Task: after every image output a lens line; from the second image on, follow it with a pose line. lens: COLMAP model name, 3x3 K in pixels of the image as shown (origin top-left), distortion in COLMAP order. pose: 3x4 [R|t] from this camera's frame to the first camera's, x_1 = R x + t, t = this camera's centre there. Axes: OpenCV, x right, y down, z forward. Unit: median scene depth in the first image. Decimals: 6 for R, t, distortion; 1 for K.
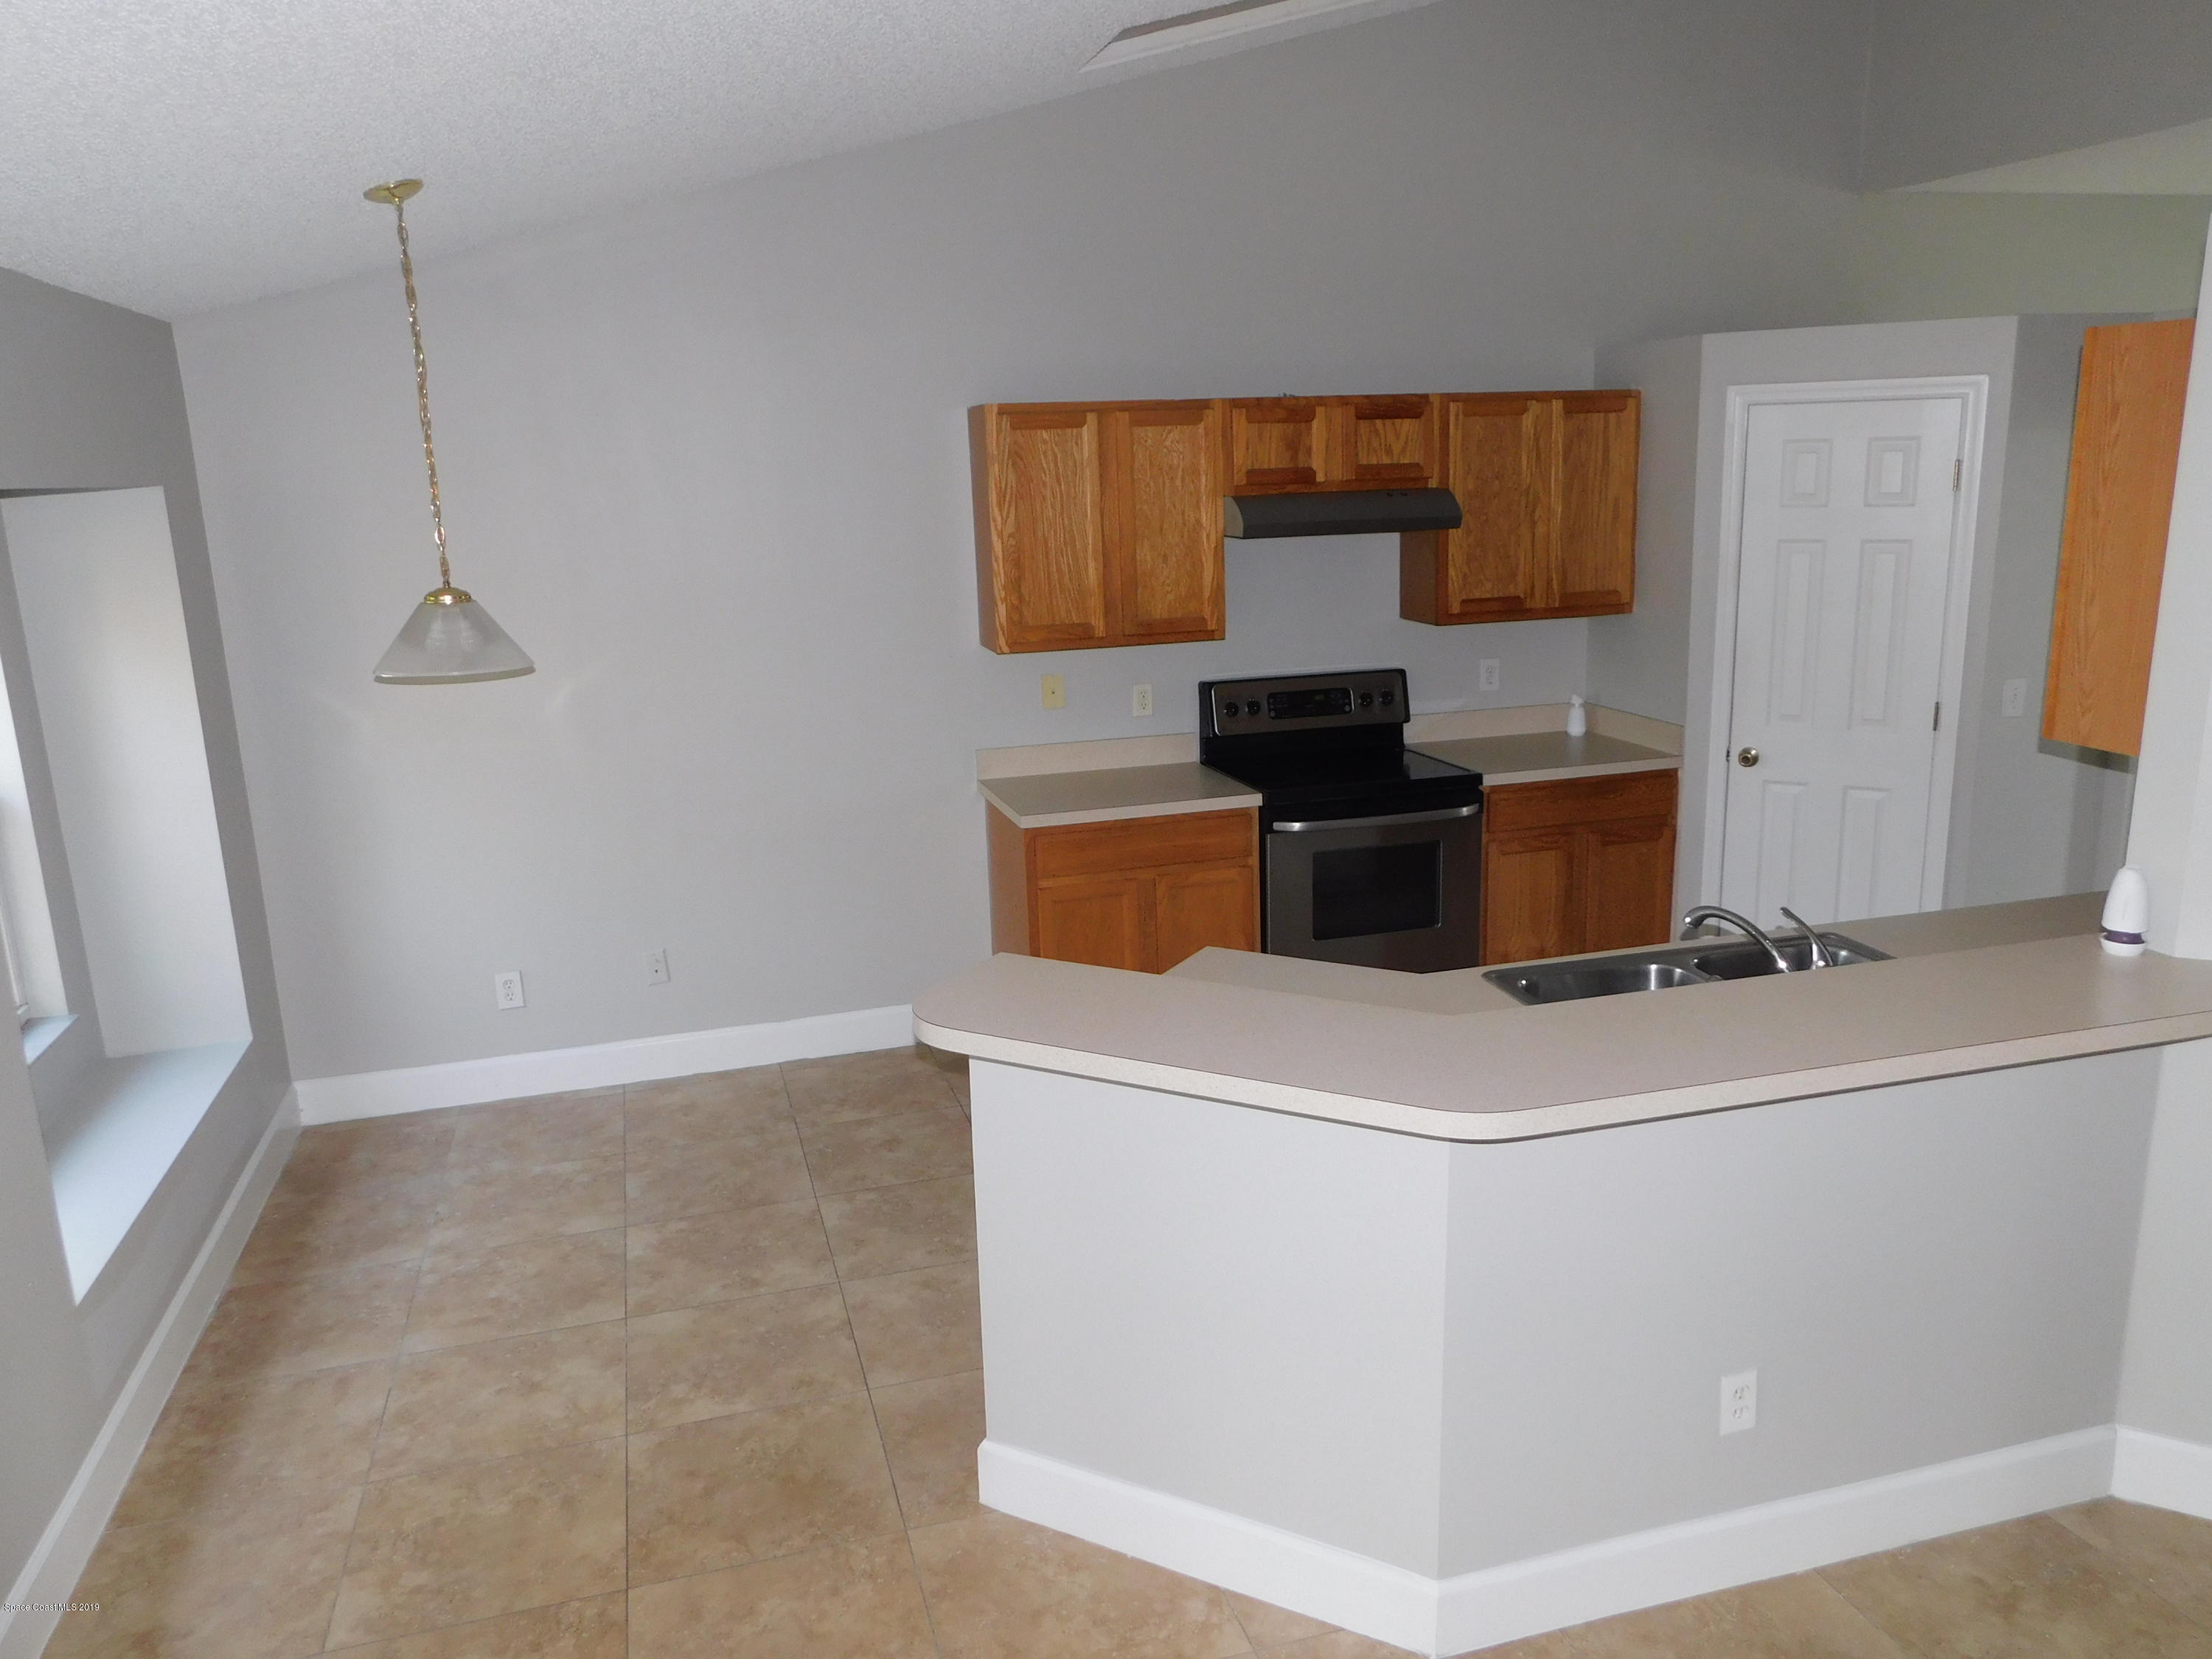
lens RADIAL K [[1619.9, 0, 1104.4], [0, 1619.9, 835.3], [0, 0, 1]] dist [-0.006996, -0.003083]
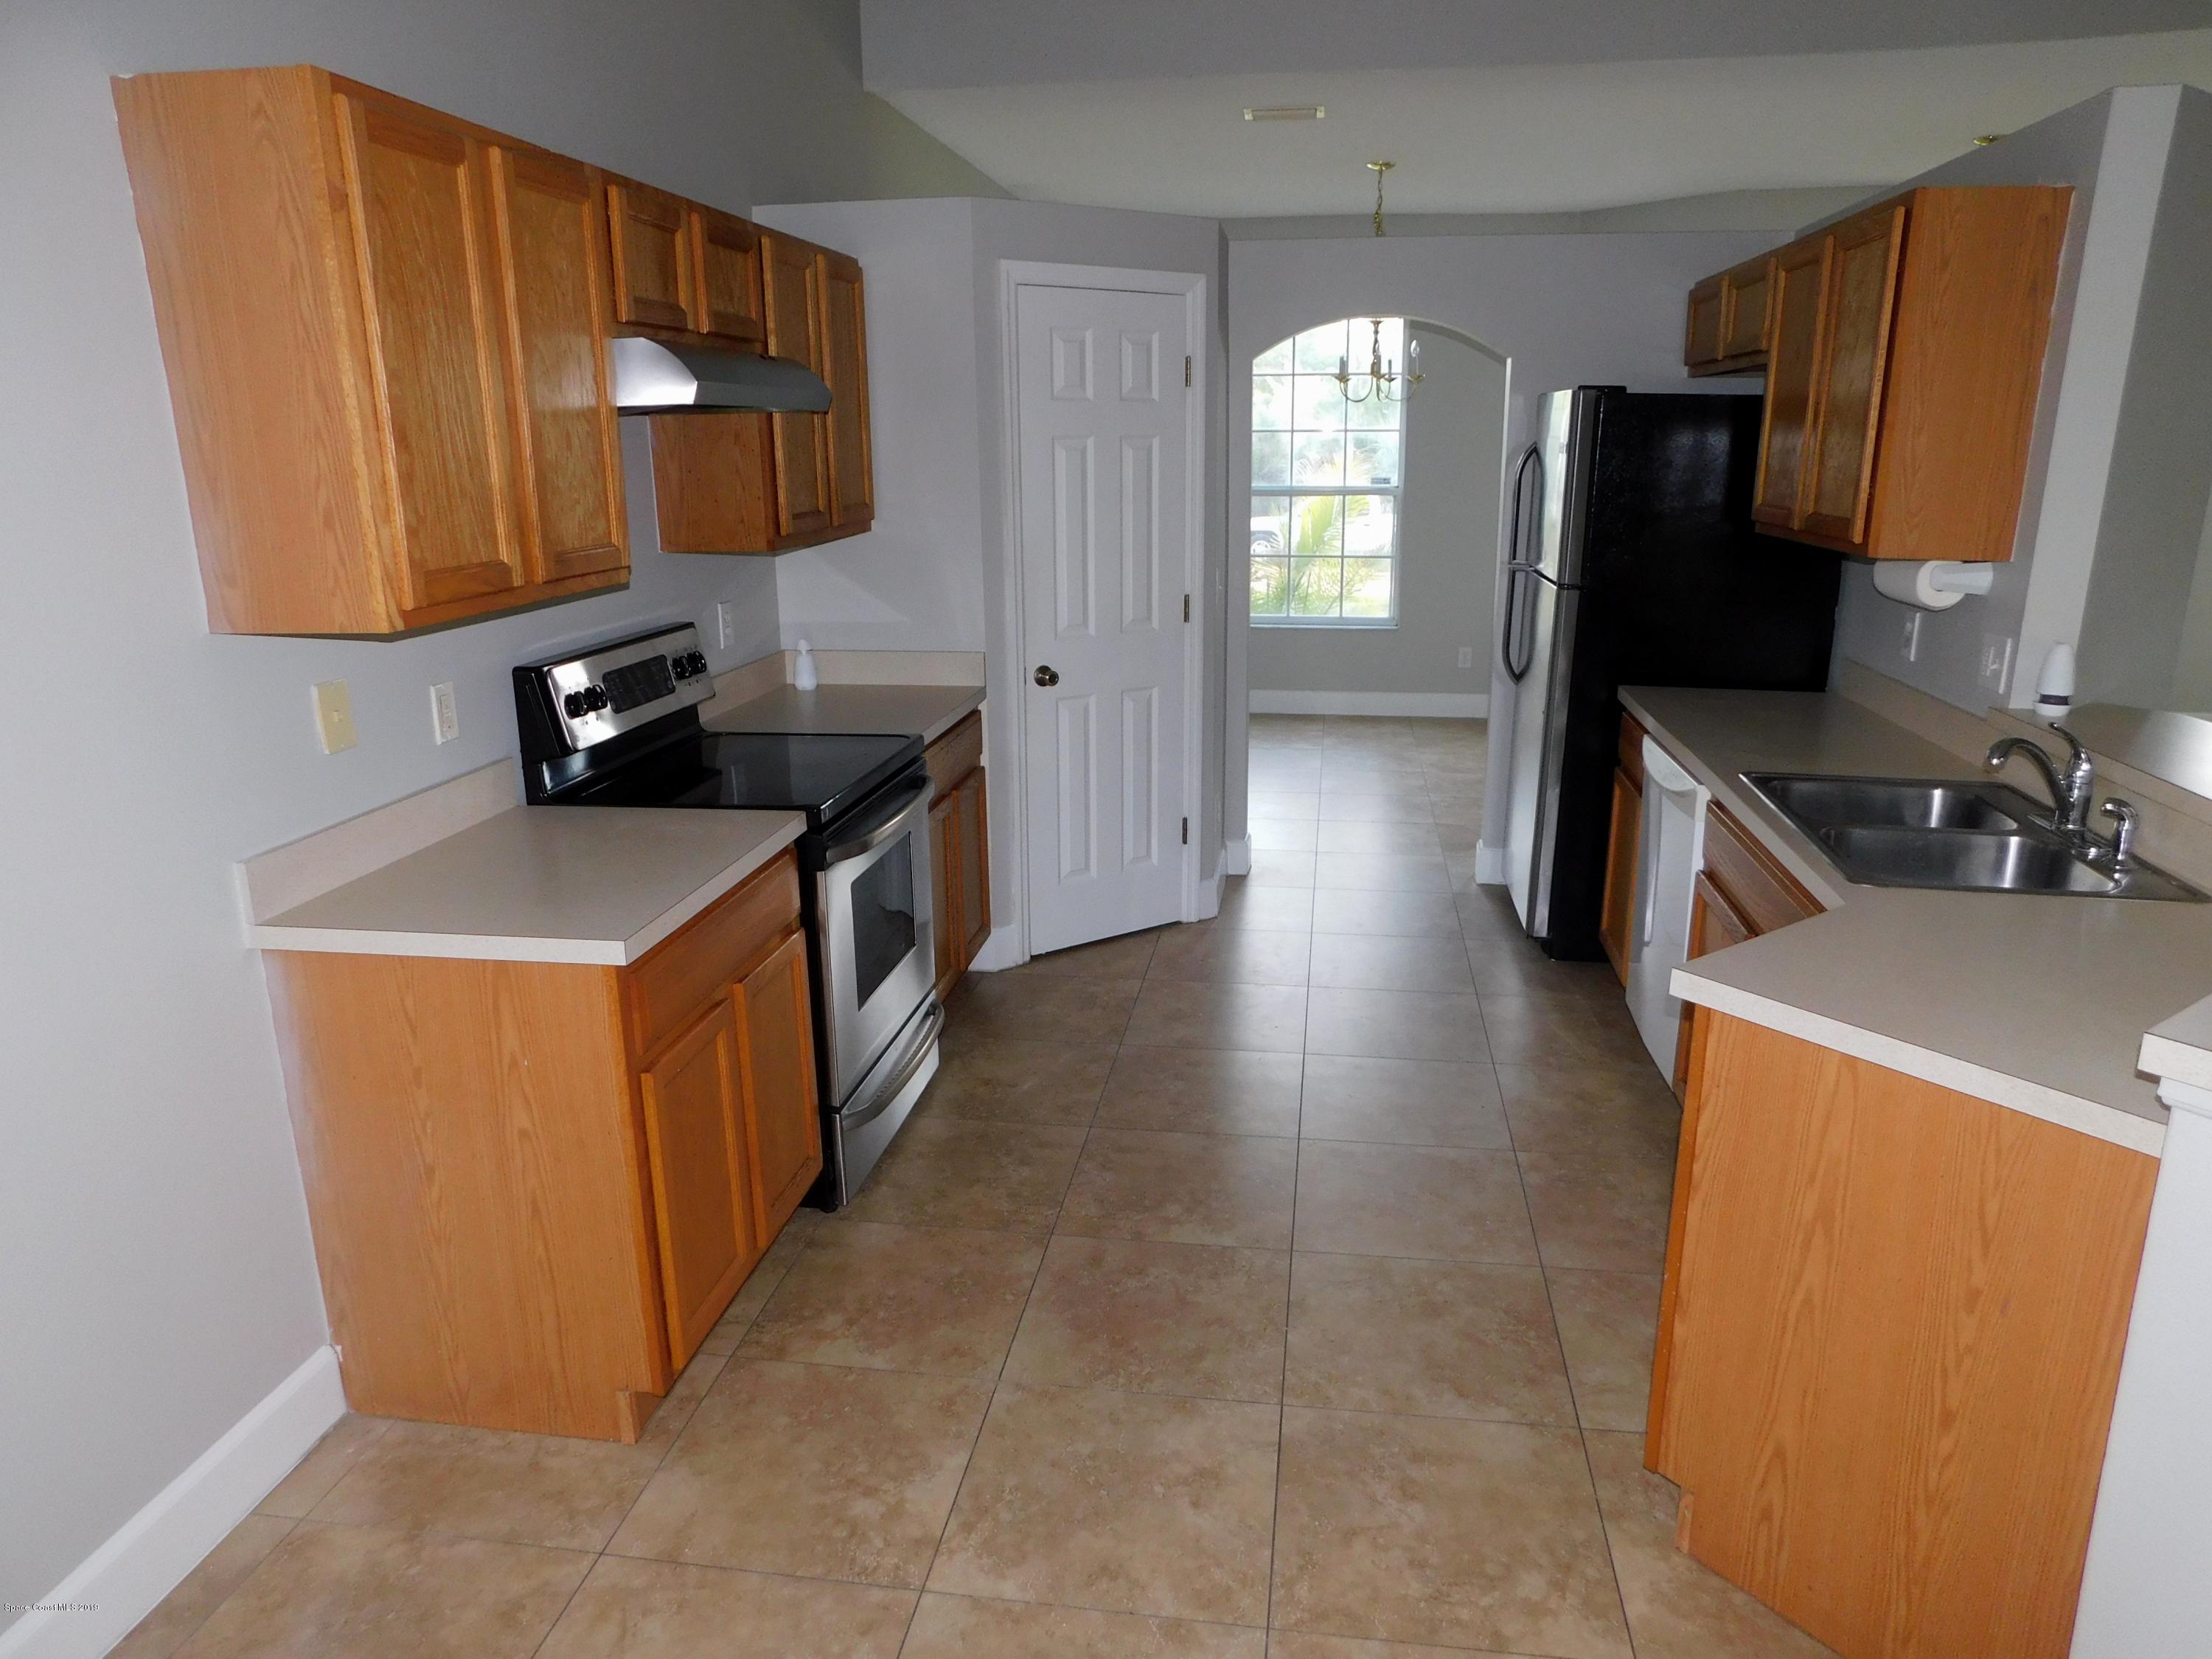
lens RADIAL K [[1460.4, 0, 1107.9], [0, 1460.4, 828.7], [0, 0, 1]] dist [-0.011474, -0.001885]
pose [[0.417325, -0.209727, 0.884225, -0.362642], [0.197805, 0.970639, 0.136866, -0.074252], [-0.886968, 0.117787, 0.446557, 0.636547]]
